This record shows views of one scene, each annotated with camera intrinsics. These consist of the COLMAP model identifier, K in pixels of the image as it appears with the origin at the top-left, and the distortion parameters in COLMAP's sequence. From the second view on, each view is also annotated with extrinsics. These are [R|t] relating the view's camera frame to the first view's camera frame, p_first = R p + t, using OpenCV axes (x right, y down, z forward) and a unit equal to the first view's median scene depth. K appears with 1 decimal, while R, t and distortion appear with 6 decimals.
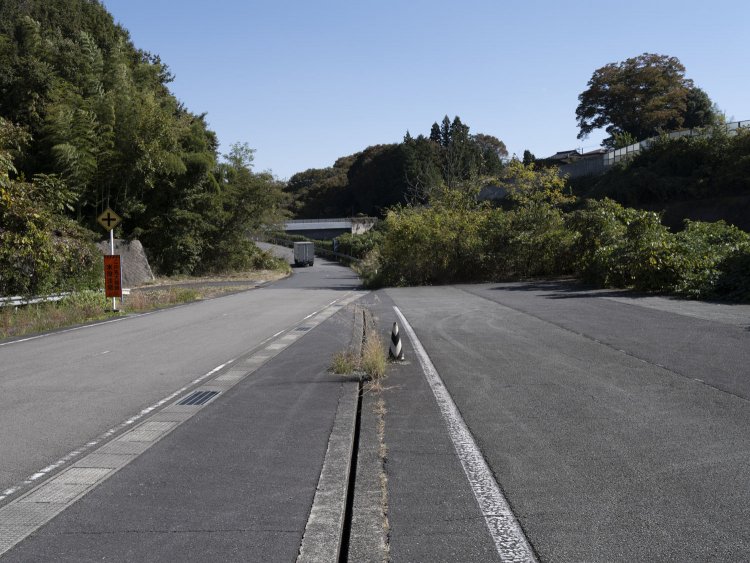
lens RADIAL K [[781.4, 0, 375.0], [0, 781.4, 281.5], [0, 0, 1]] dist [-0.012089, 0.102251]
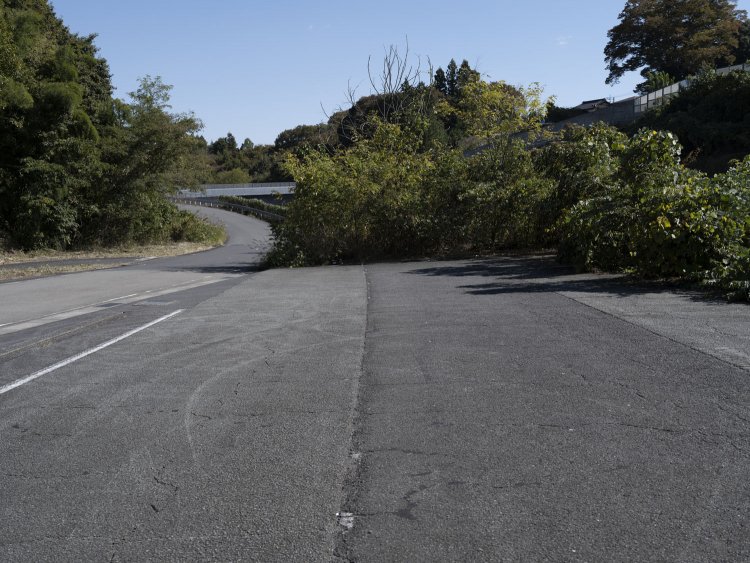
lens RADIAL K [[852.3, 0, 375.0], [0, 852.3, 281.5], [0, 0, 1]] dist [0.002715, 0.071277]
pose [[0.999773, -0.002476, -0.021147, 0.046686], [0.003149, 0.999488, 0.031840, -0.001484], [0.021057, -0.031899, 0.999269, 0.113595]]
